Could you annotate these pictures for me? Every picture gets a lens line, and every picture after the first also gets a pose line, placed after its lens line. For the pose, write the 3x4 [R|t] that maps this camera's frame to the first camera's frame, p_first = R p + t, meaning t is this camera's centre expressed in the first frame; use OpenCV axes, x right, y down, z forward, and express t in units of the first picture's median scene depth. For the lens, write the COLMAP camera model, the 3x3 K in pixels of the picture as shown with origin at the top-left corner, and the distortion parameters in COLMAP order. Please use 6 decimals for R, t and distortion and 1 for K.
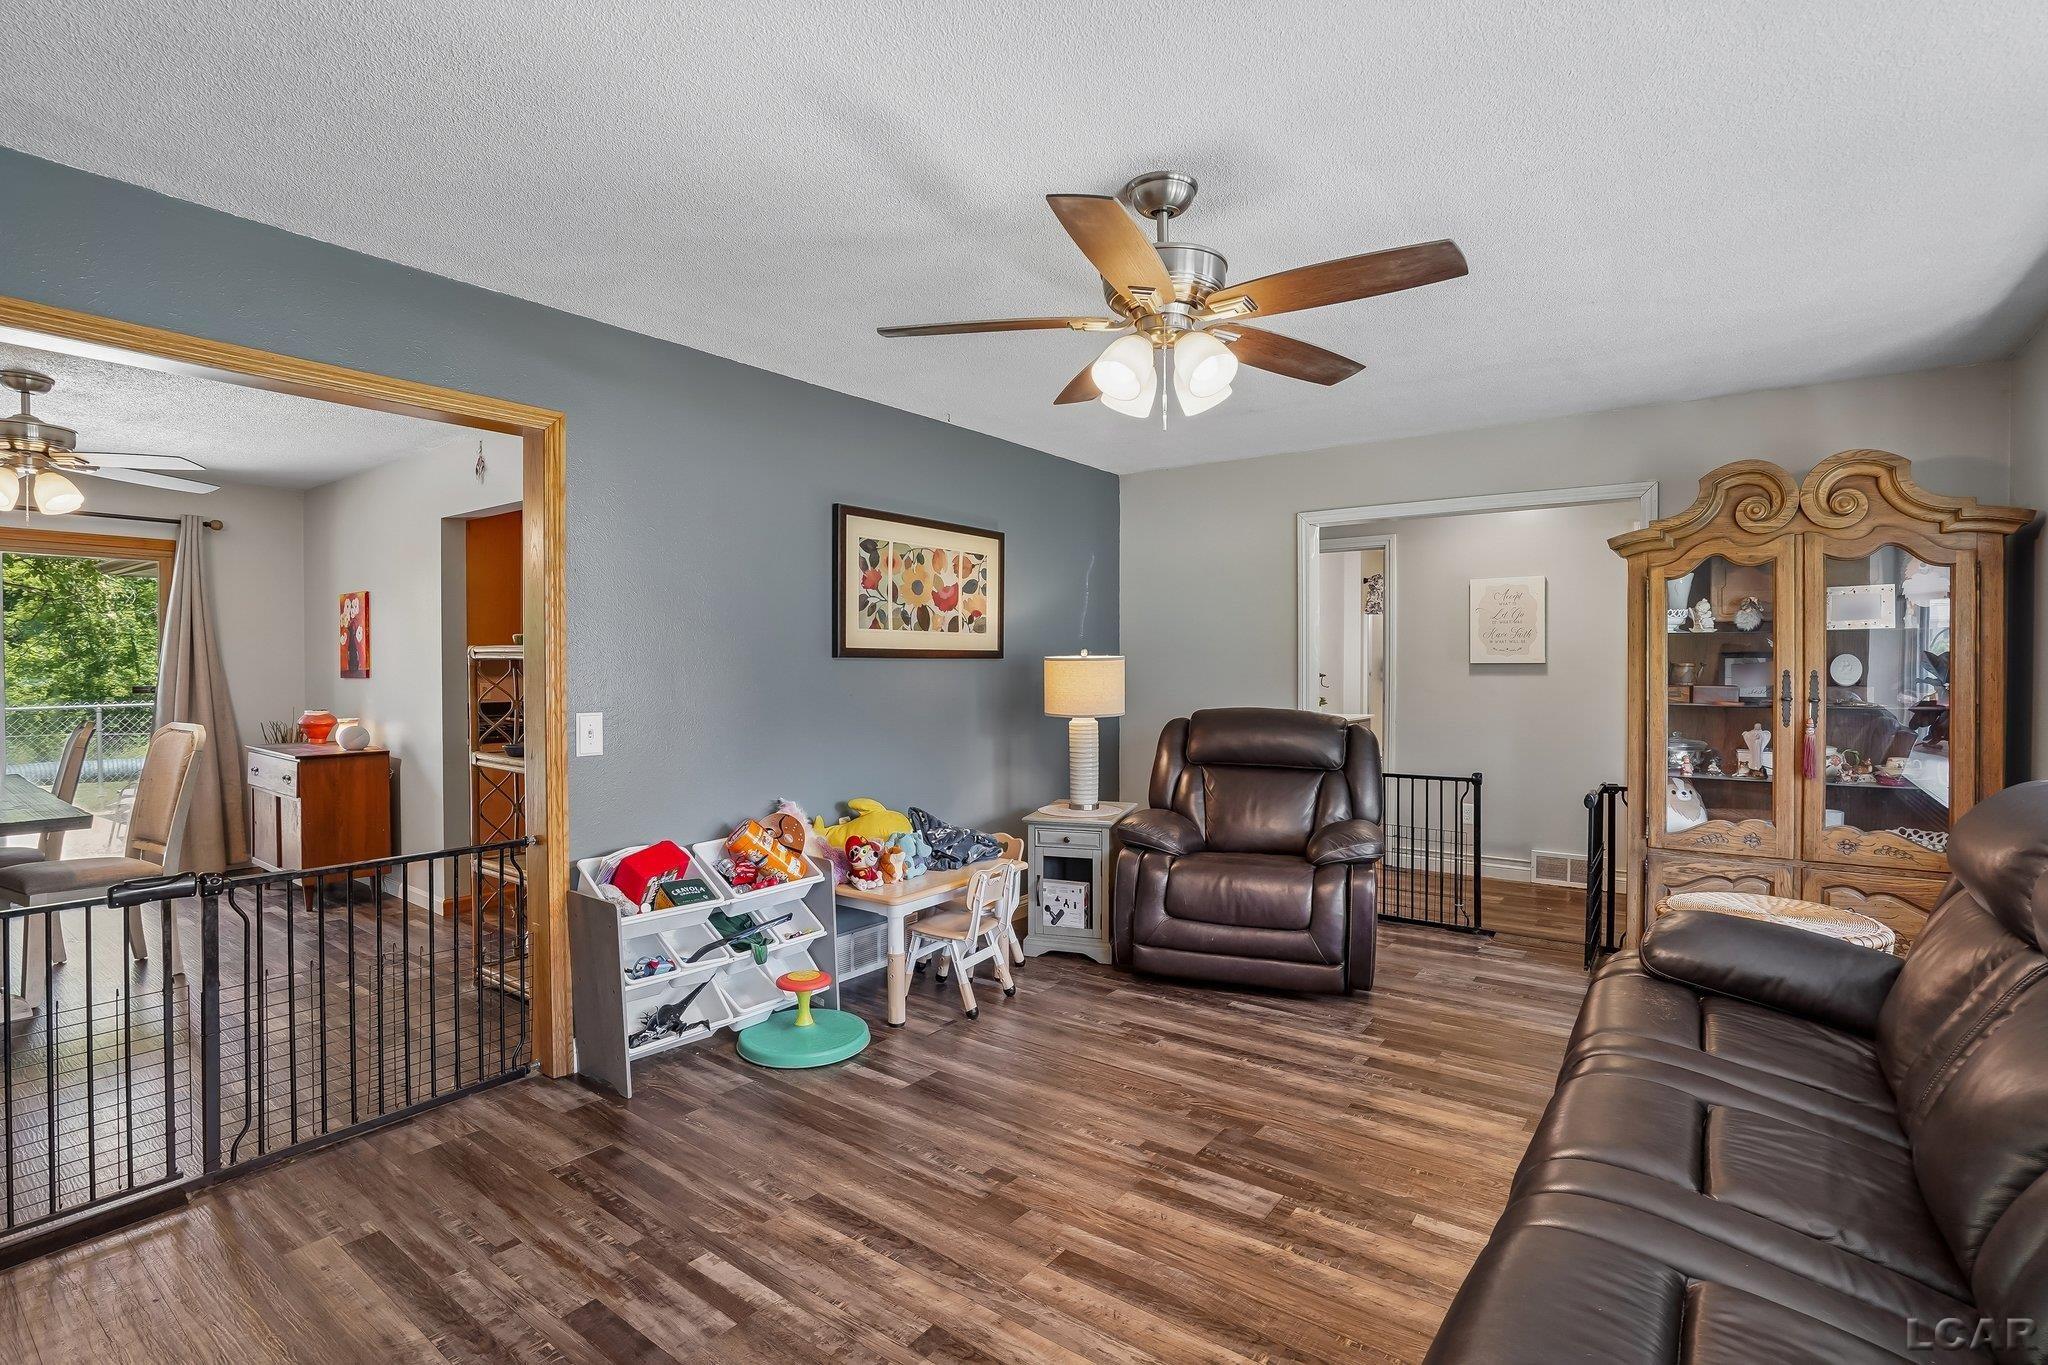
lens RADIAL K [[961.5, 0, 1024.0], [0, 961.5, 682.5], [0, 0, 1]] dist [-0.038668, 0.000490]
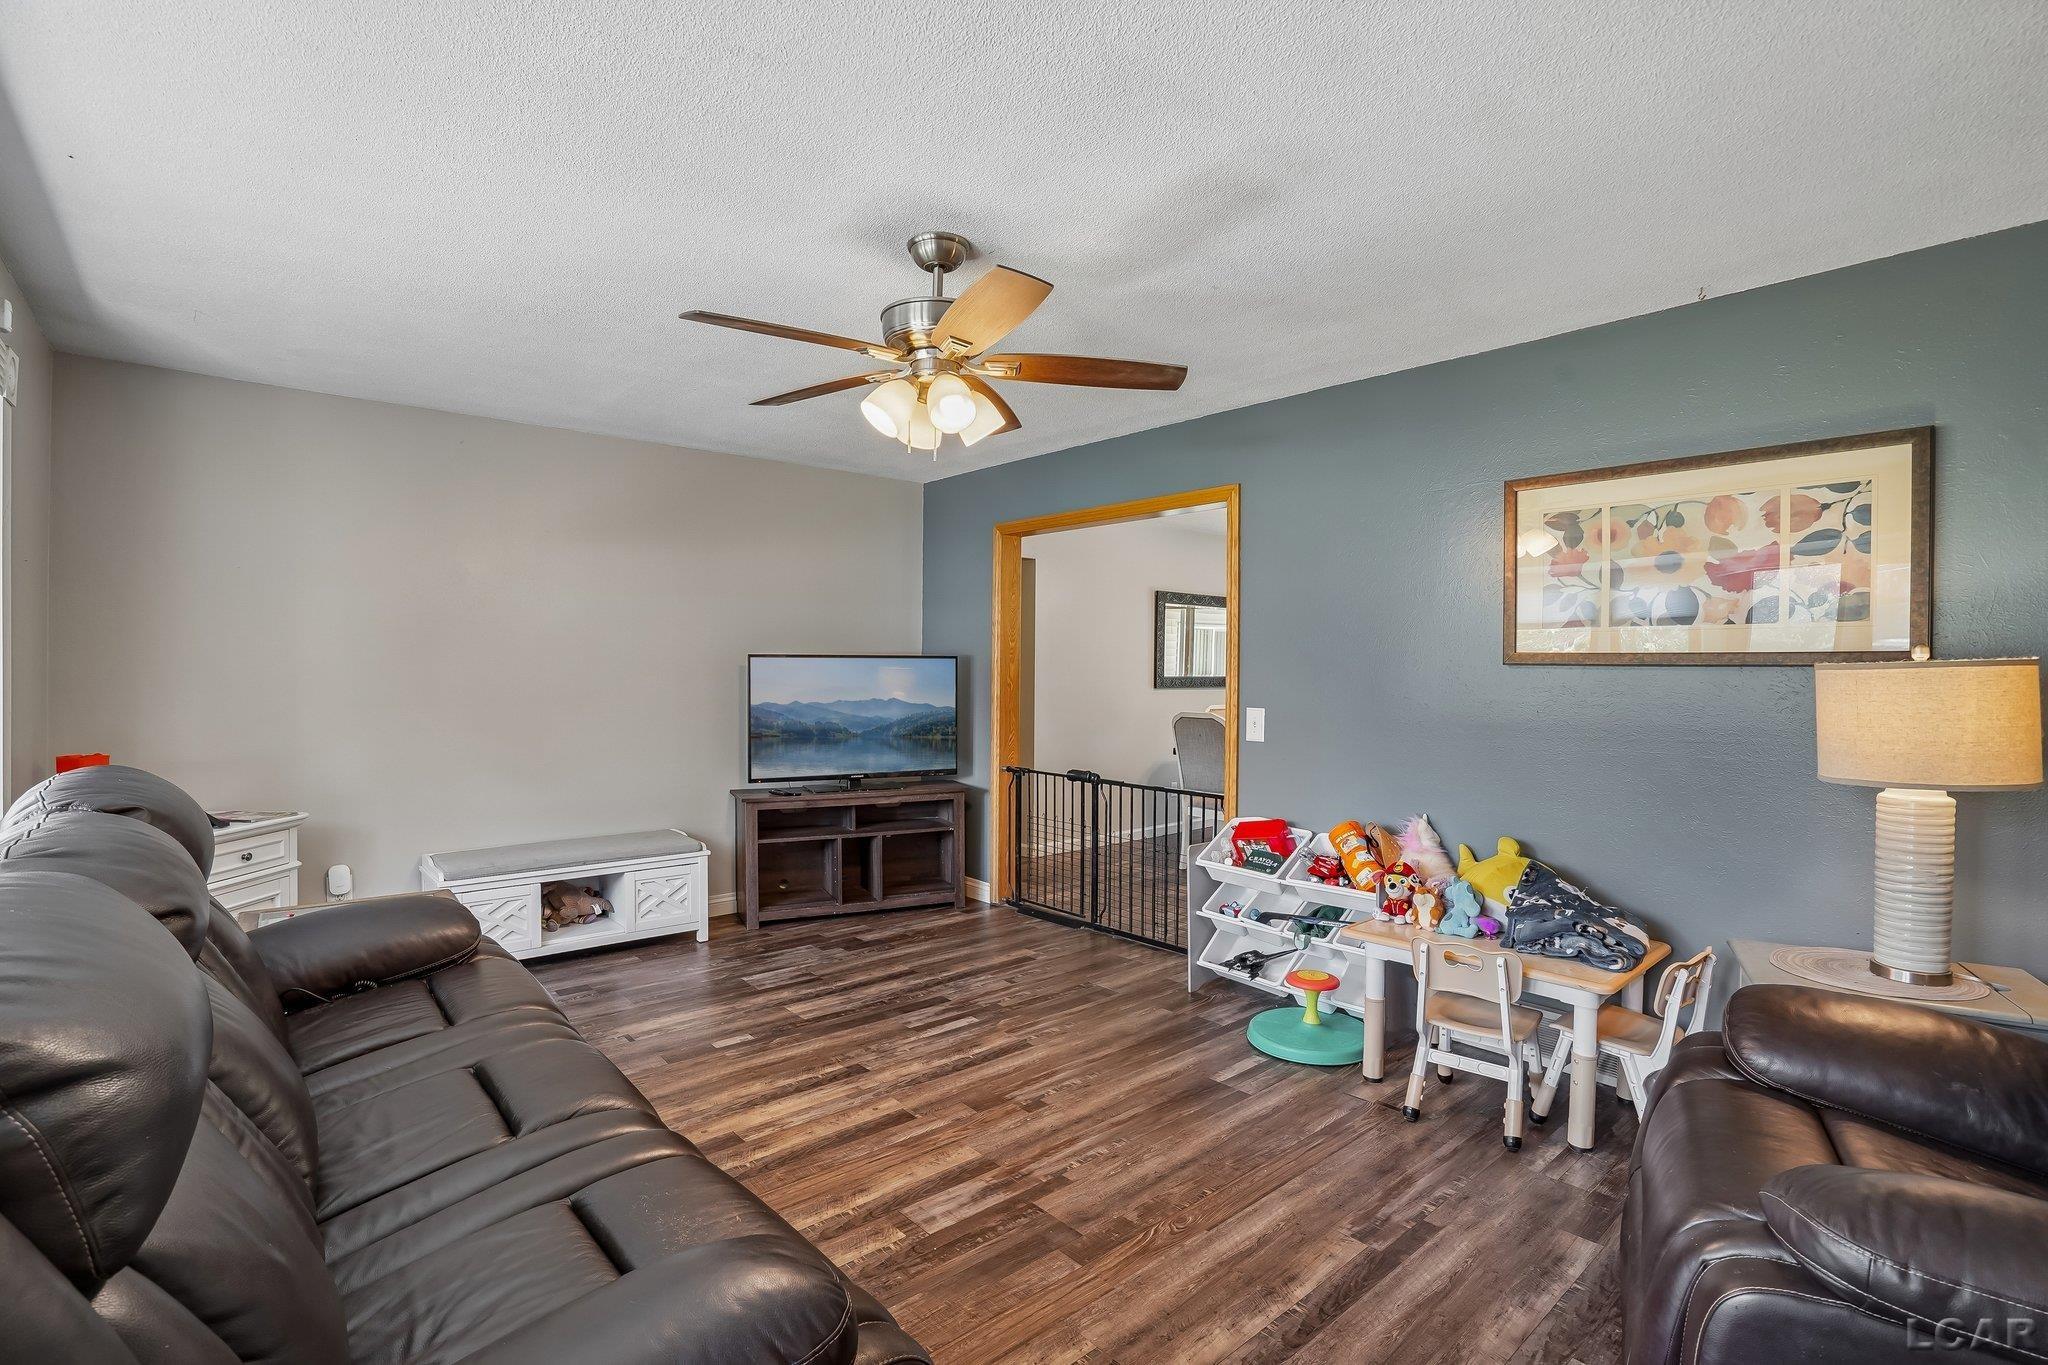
lens RADIAL K [[961.5, 0, 1024.0], [0, 961.5, 682.5], [0, 0, 1]] dist [-0.038668, 0.000490]
pose [[-0.210601, 0.014664, -0.977462, 1.020670], [-0.026856, 0.999423, 0.020780, -0.024834], [0.977203, 0.030627, -0.210085, 1.112240]]
